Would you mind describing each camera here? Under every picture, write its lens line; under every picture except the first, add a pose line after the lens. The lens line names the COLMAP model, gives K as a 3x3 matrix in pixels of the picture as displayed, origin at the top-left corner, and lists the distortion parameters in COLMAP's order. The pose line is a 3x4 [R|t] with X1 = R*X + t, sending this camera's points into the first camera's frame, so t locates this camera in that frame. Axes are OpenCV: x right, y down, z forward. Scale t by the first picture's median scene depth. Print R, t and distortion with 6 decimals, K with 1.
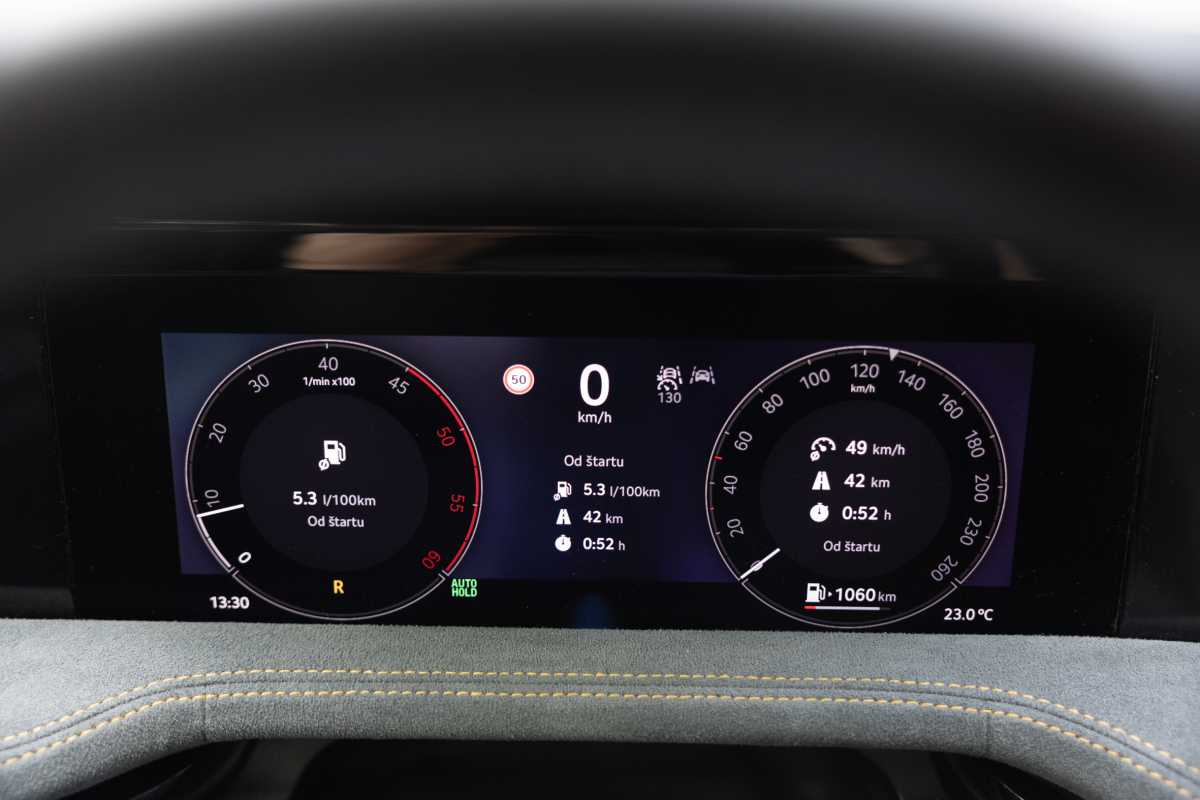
lens RADIAL K [[1358.1, 0, 600.0], [0, 1358.1, 400.0], [0, 0, 1]] dist [-0.000902, 0.004691]
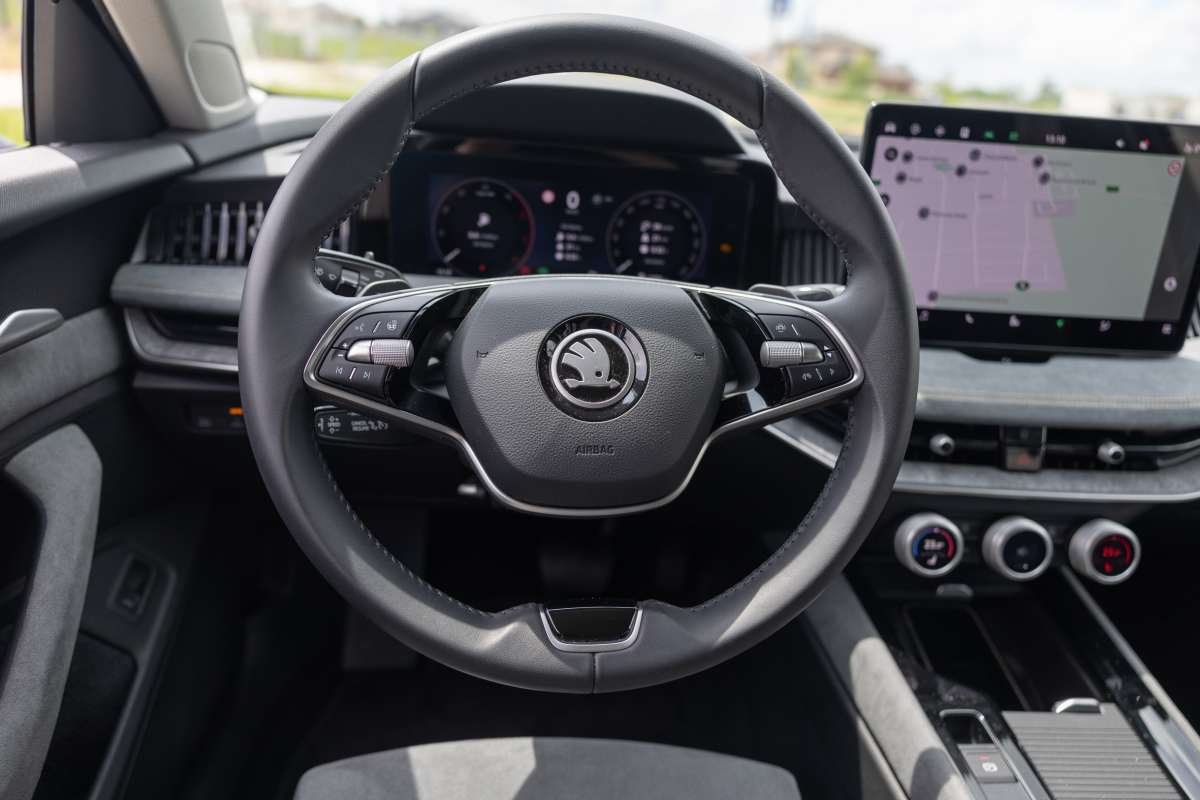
lens RADIAL K [[813.7, 0, 602.3], [0, 813.7, 397.1], [0, 0, 1]] dist [0.019733, -0.001704]
pose [[0.993433, 0.033226, 0.109489, -0.123086], [-0.033053, 0.999448, -0.003395, 0.431322], [-0.109541, -0.000246, 0.993982, -0.819615]]
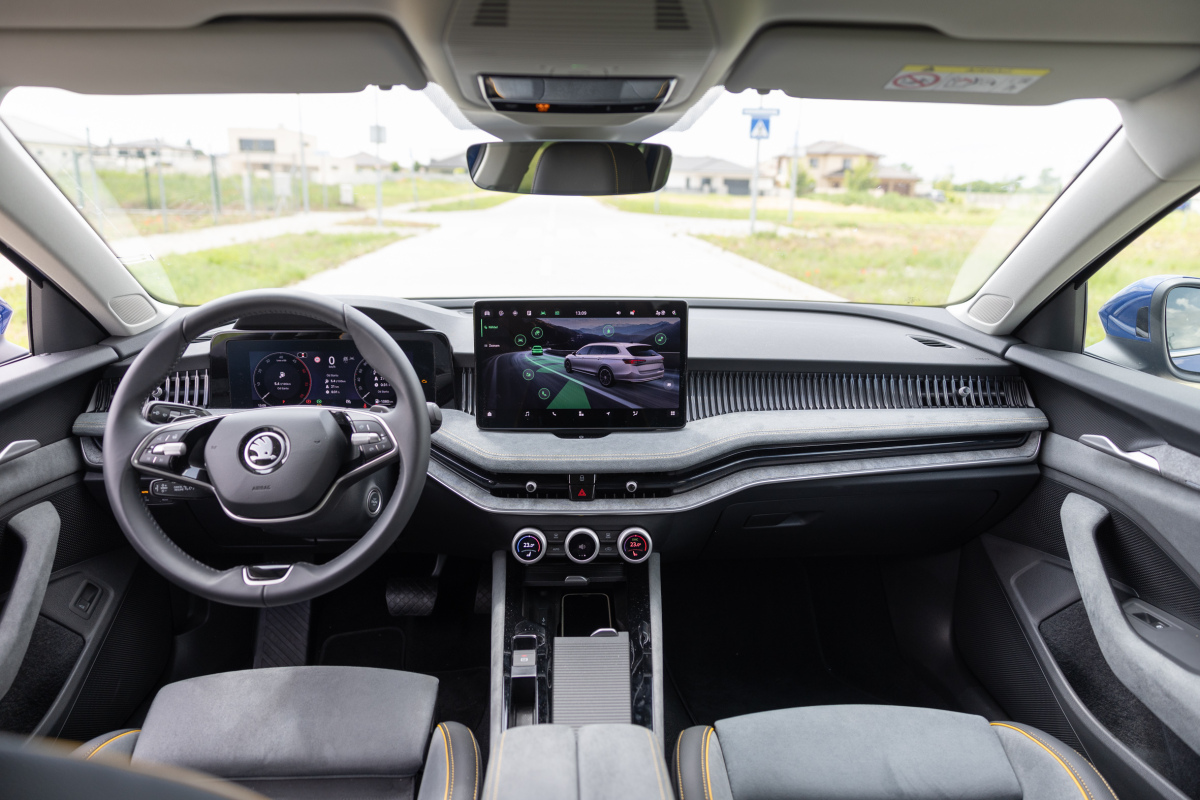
lens RADIAL K [[801.8, 0, 598.2], [0, 801.8, 399.1], [0, 0, 1]] dist [0.005112, 0.003528]
pose [[0.998317, -0.015173, 0.055977, 0.859870], [0.022332, 0.991319, -0.129569, 0.569310], [-0.053525, 0.130601, 0.989989, -2.156555]]
